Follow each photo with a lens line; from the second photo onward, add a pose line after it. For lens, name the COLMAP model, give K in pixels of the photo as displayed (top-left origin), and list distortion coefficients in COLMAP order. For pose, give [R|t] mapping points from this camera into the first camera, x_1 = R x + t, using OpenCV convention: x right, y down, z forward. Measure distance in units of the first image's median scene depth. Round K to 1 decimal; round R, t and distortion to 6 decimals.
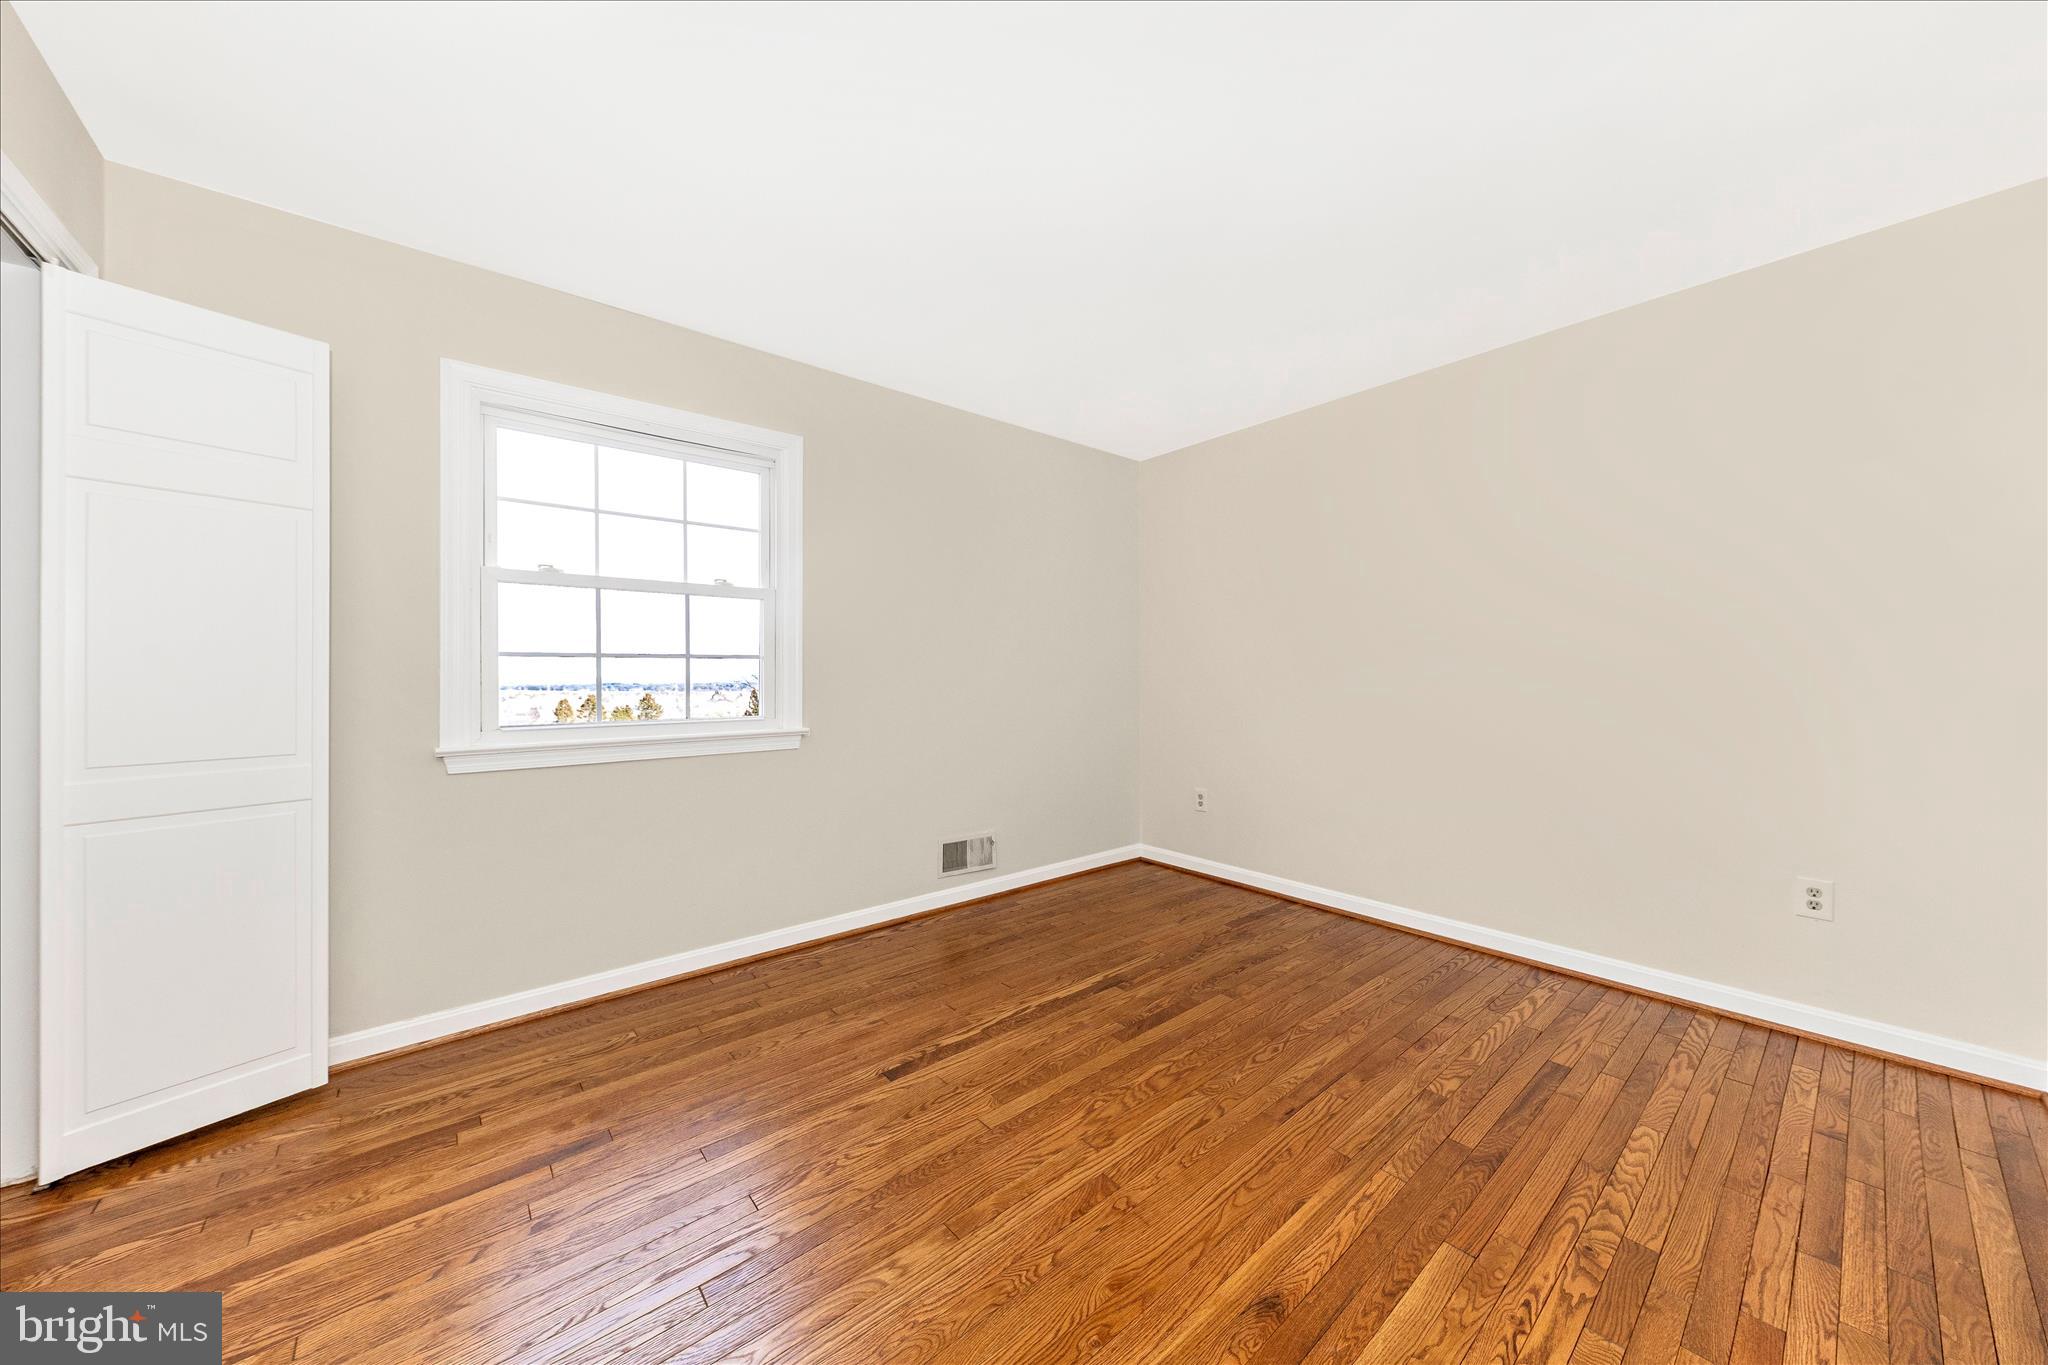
lens RADIAL K [[712.0, 0, 1026.7], [0, 712.0, 691.7], [0, 0, 1]] dist [0.008924, -0.000058]
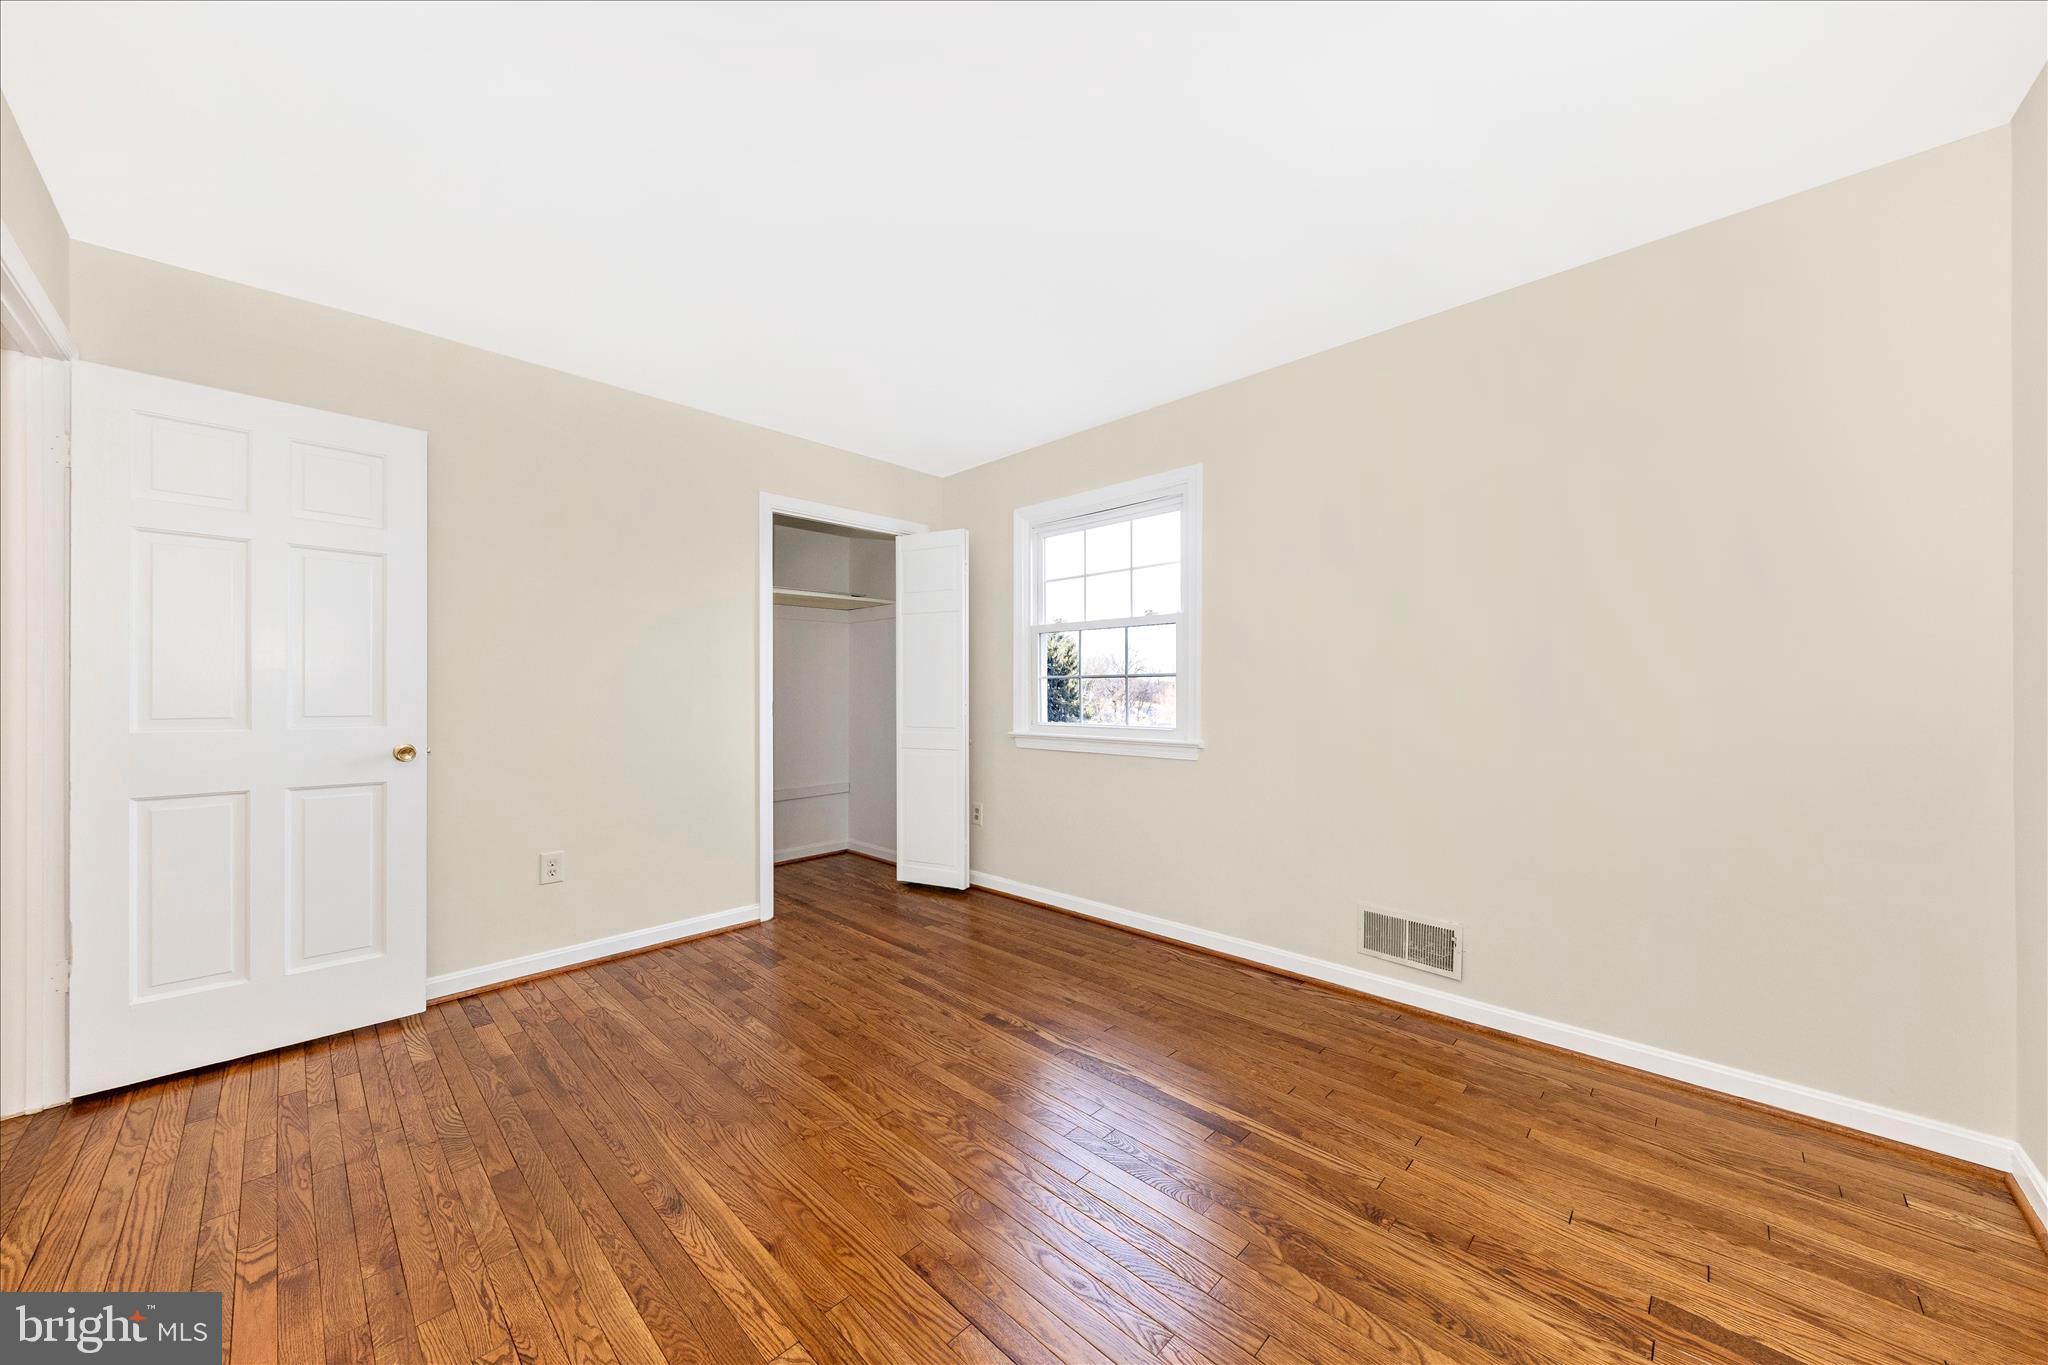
lens RADIAL K [[692.4, 0, 1002.9], [0, 692.4, 715.1], [0, 0, 1]] dist [0.031632, -0.008311]
pose [[0.100982, 0.040386, -0.994068, 0.935360], [-0.021742, 0.999027, 0.038379, -0.029992], [0.994651, 0.017737, 0.101762, 0.849046]]
